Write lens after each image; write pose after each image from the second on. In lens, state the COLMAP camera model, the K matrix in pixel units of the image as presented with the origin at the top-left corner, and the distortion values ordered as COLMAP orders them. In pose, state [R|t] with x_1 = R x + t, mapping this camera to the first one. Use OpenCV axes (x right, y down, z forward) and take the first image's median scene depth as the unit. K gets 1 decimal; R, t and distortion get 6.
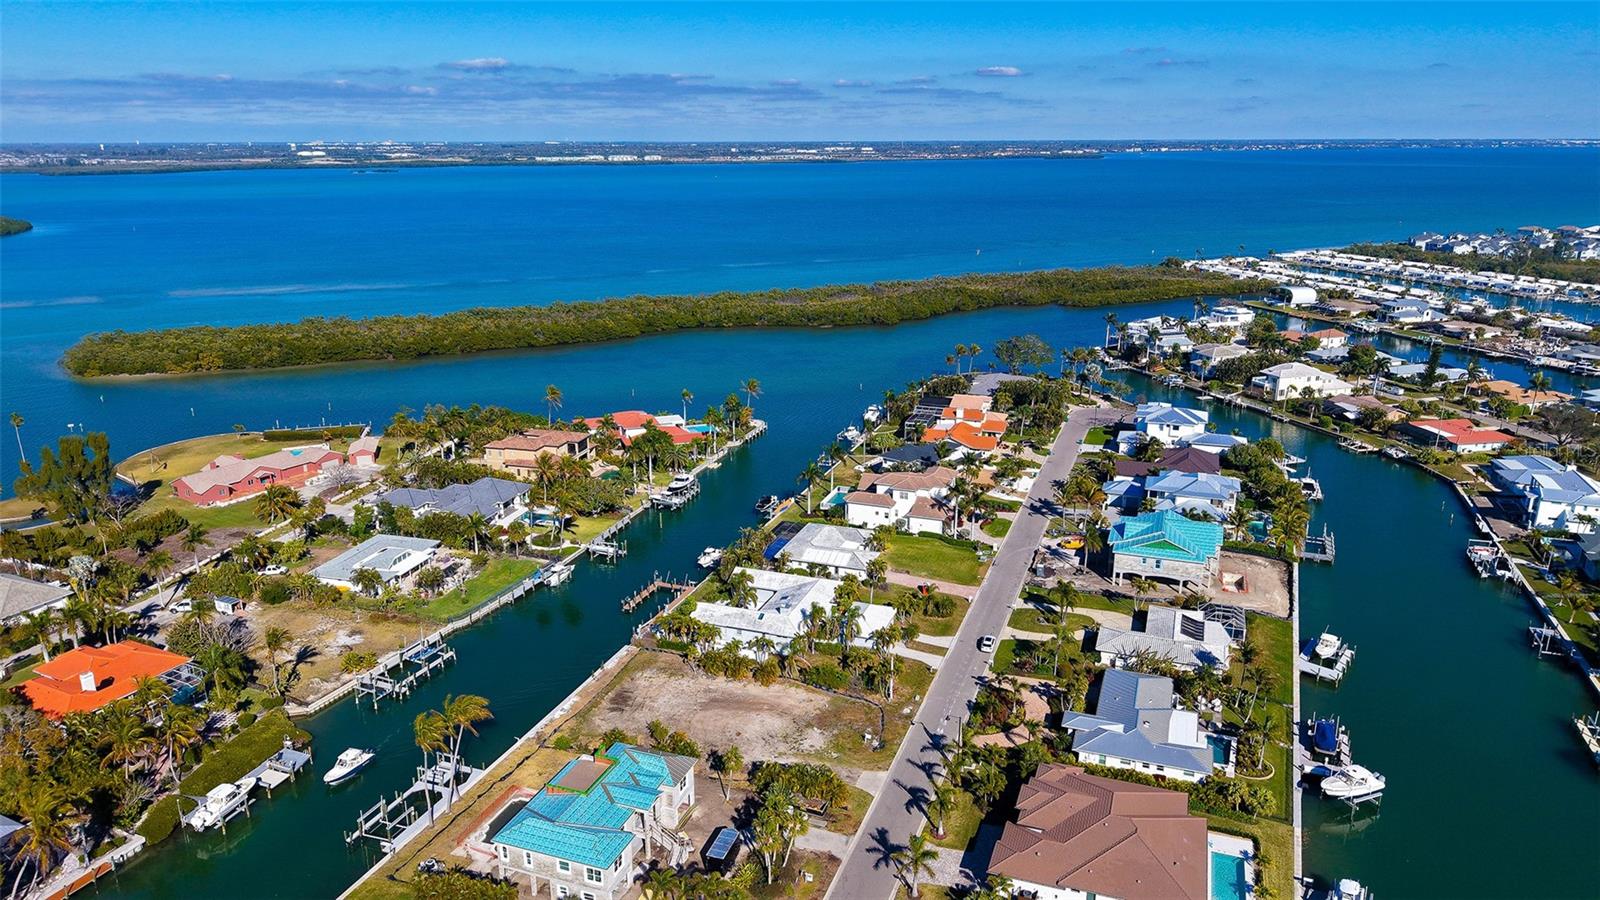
lens RADIAL K [[1067.4, 0, 793.7], [0, 1067.4, 396.5], [0, 0, 1]] dist [0.071906, -0.084655]
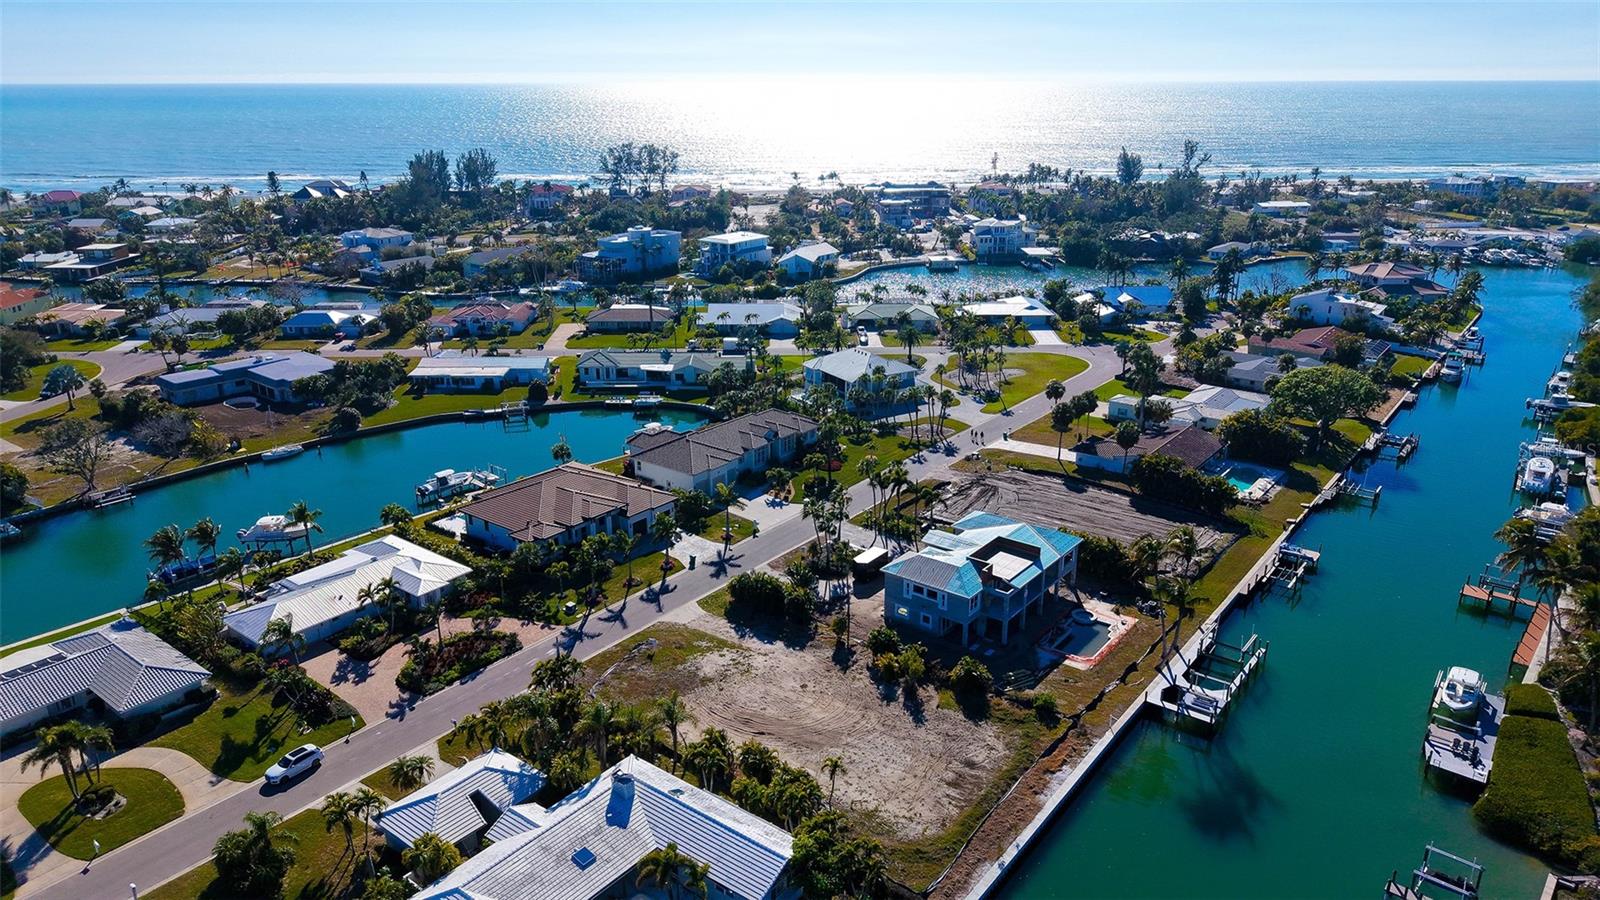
lens RADIAL K [[1061.5, 0, 797.5], [0, 1061.5, 445.0], [0, 0, 1]] dist [0.053308, -0.082465]
pose [[-0.955025, -0.090187, 0.282478, -0.173973], [0.072793, 0.852170, 0.518177, -0.147247], [-0.287452, 0.515435, -0.807278, 1.106731]]
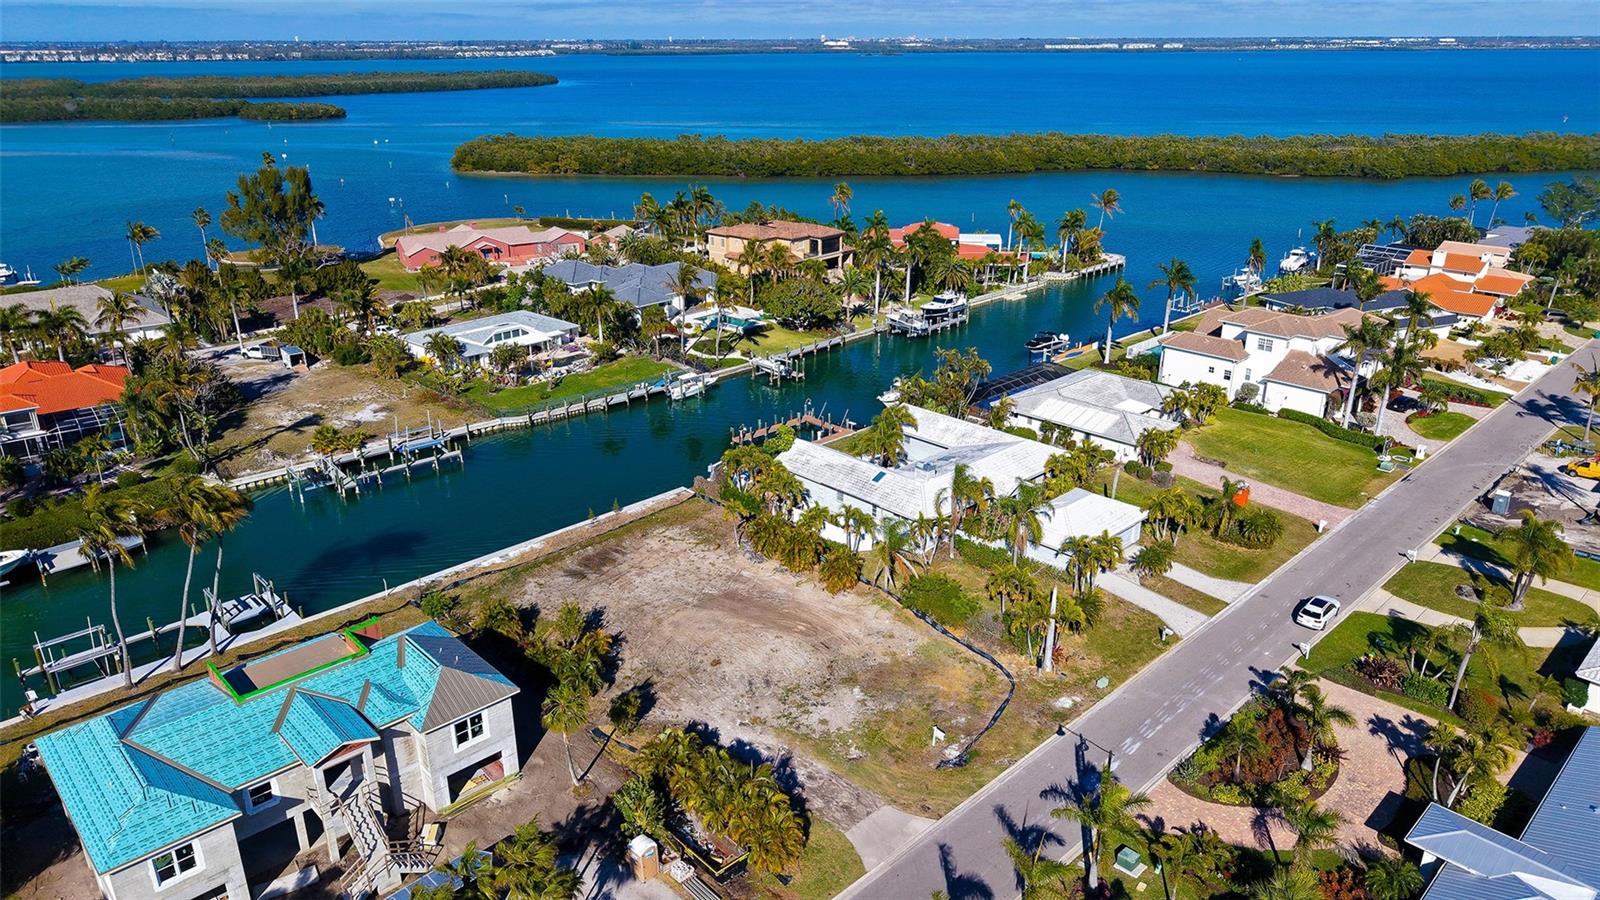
lens RADIAL K [[1067.4, 0, 800.0], [0, 1067.4, 450.0], [0, 0, 1]] dist [0.035066, -0.045413]
pose [[0.901360, 0.157205, -0.403530, 0.133360], [-0.100923, 0.982383, 0.157281, 0.092242], [0.421147, -0.101041, 0.901347, 0.410799]]
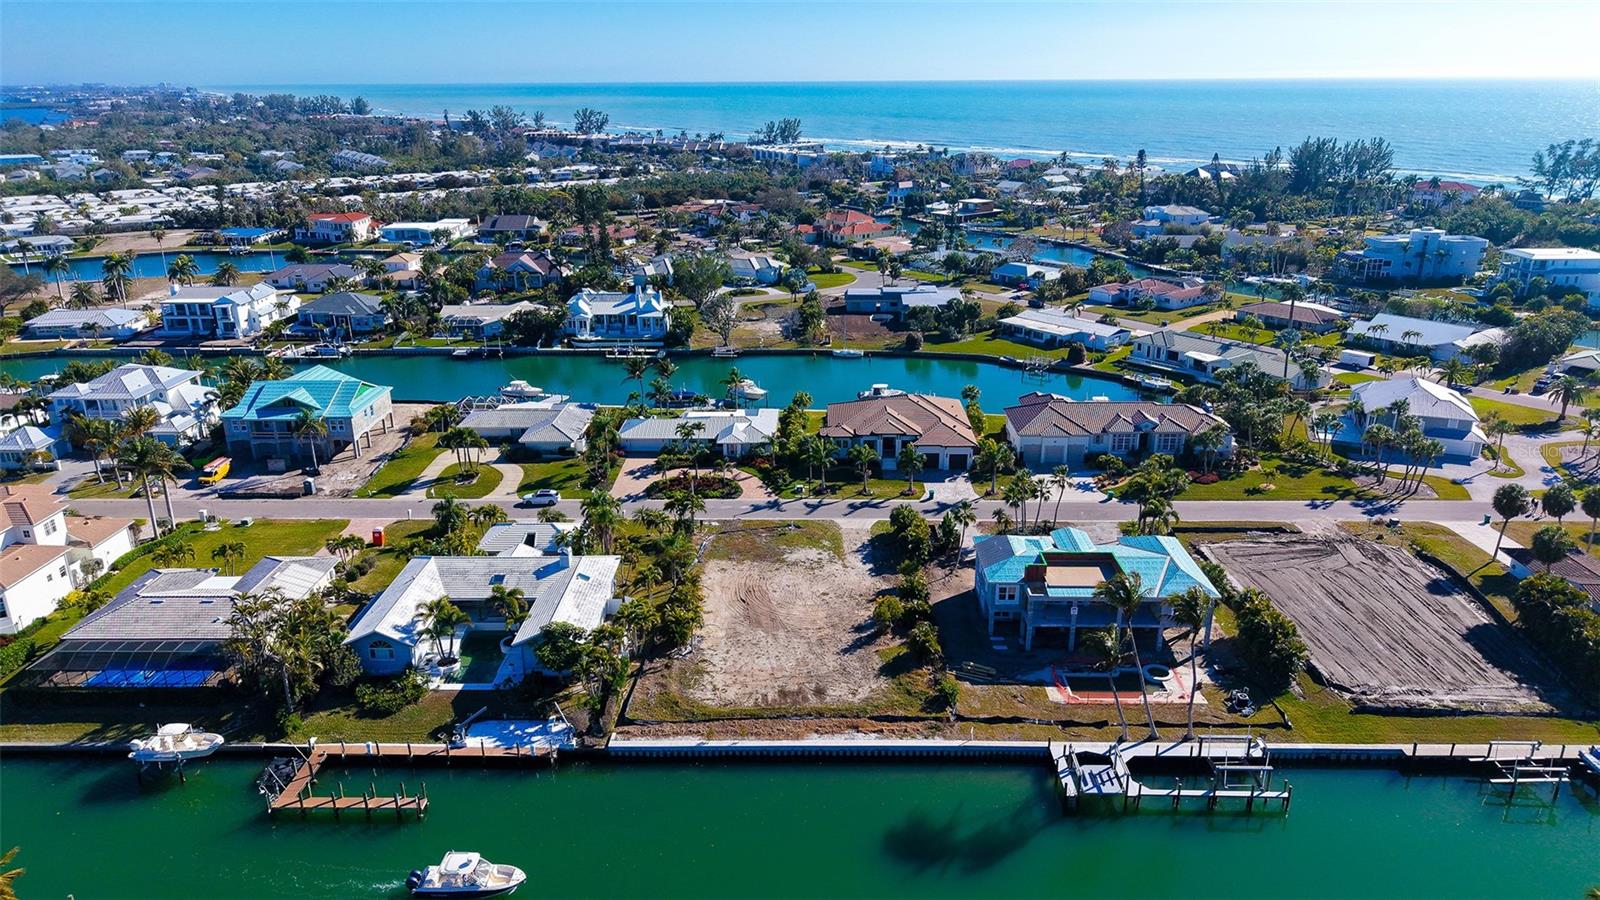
lens RADIAL K [[1061.5, 0, 797.5], [0, 1061.5, 445.0], [0, 0, 1]] dist [0.053308, -0.082465]
pose [[-0.335230, -0.299255, 0.893346, -0.532425], [0.222780, 0.896144, 0.383791, -0.070965], [-0.915418, 0.327678, -0.233747, 0.862469]]
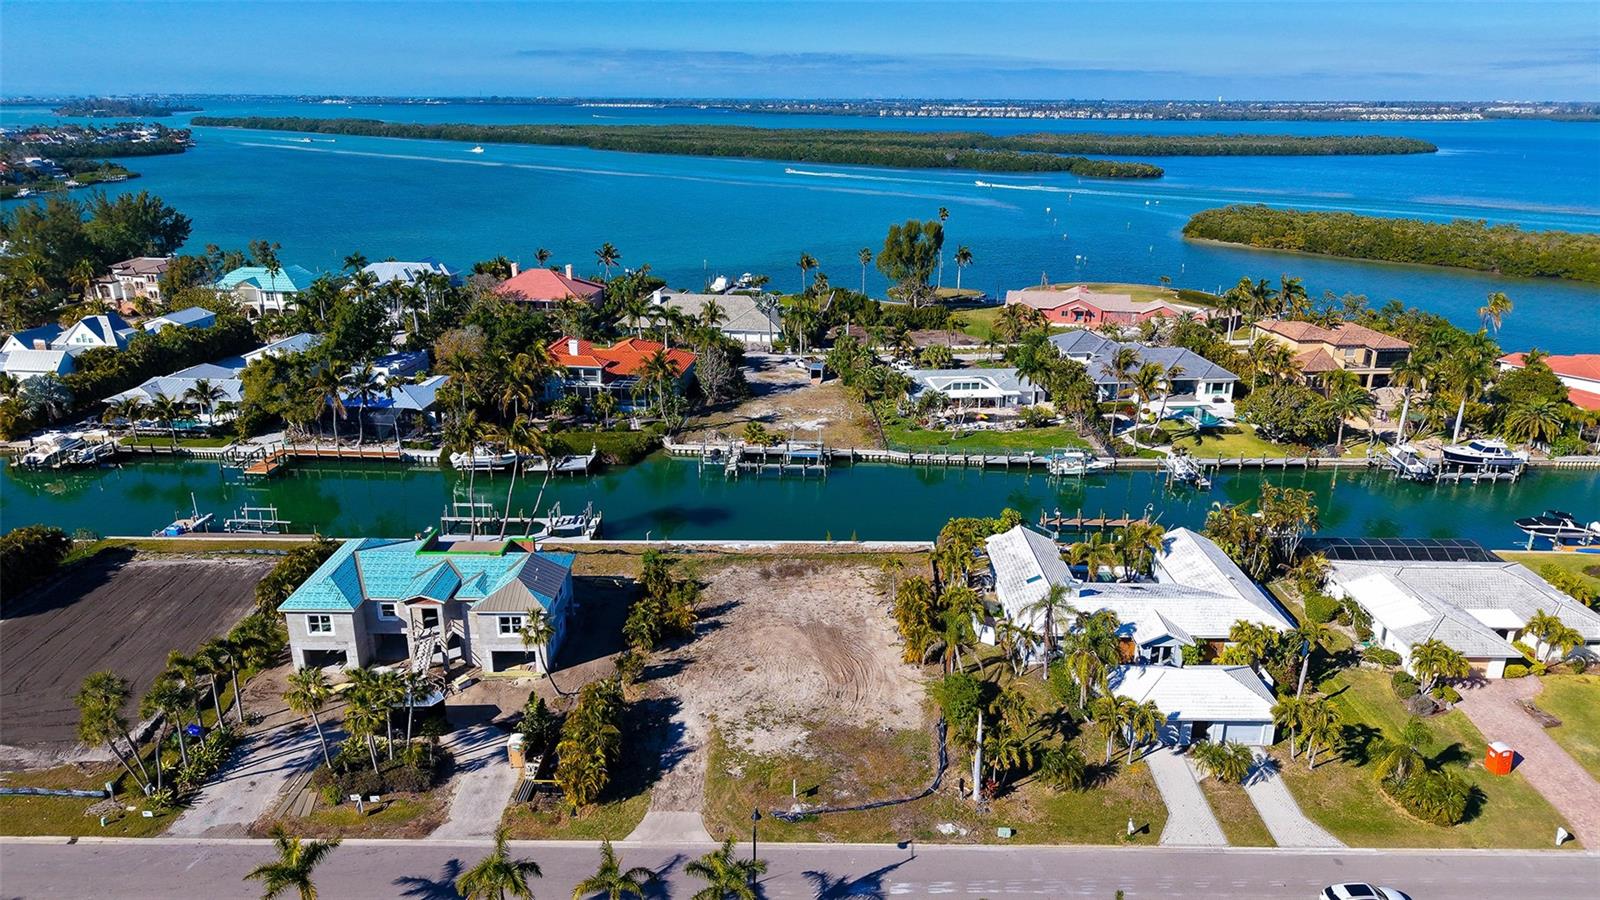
lens RADIAL K [[1061.5, 0, 797.5], [0, 1061.5, 445.0], [0, 0, 1]] dist [0.053308, -0.082465]
pose [[0.343805, 0.296540, -0.890989, 0.341137], [-0.222115, 0.947585, 0.229669, 0.034396], [0.912394, 0.118941, 0.391650, 0.569781]]
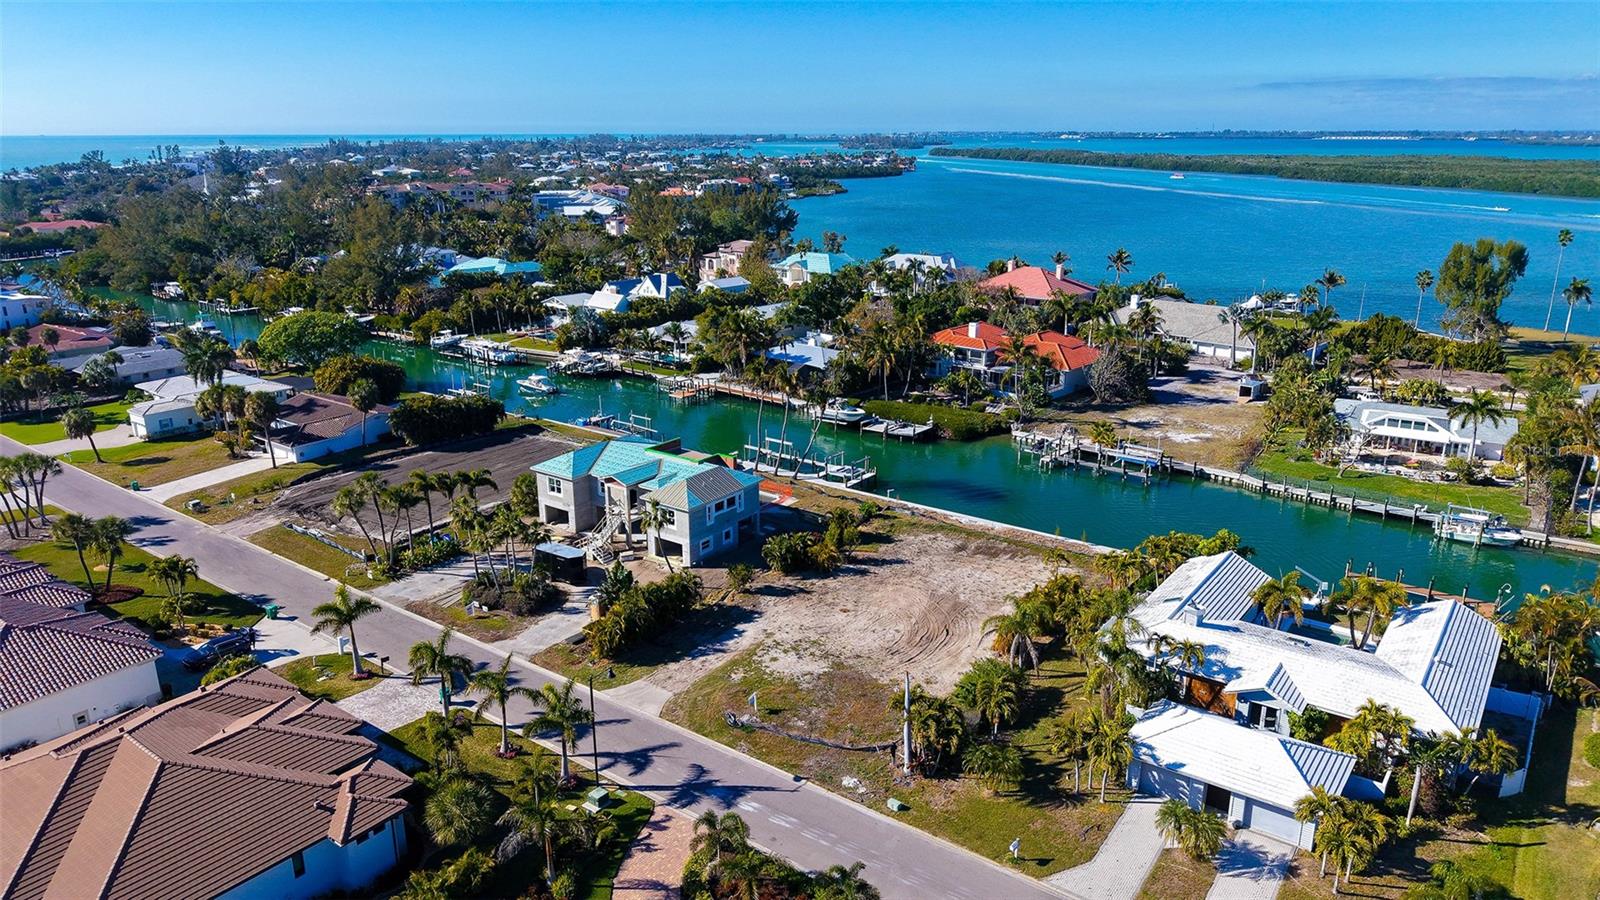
lens RADIAL K [[1061.5, 0, 797.5], [0, 1061.5, 445.0], [0, 0, 1]] dist [0.053308, -0.082465]
pose [[-0.280720, 0.275187, -0.919493, 0.364865], [-0.214843, 0.915690, 0.339640, 0.017387], [0.935435, 0.292891, -0.197931, 0.788223]]
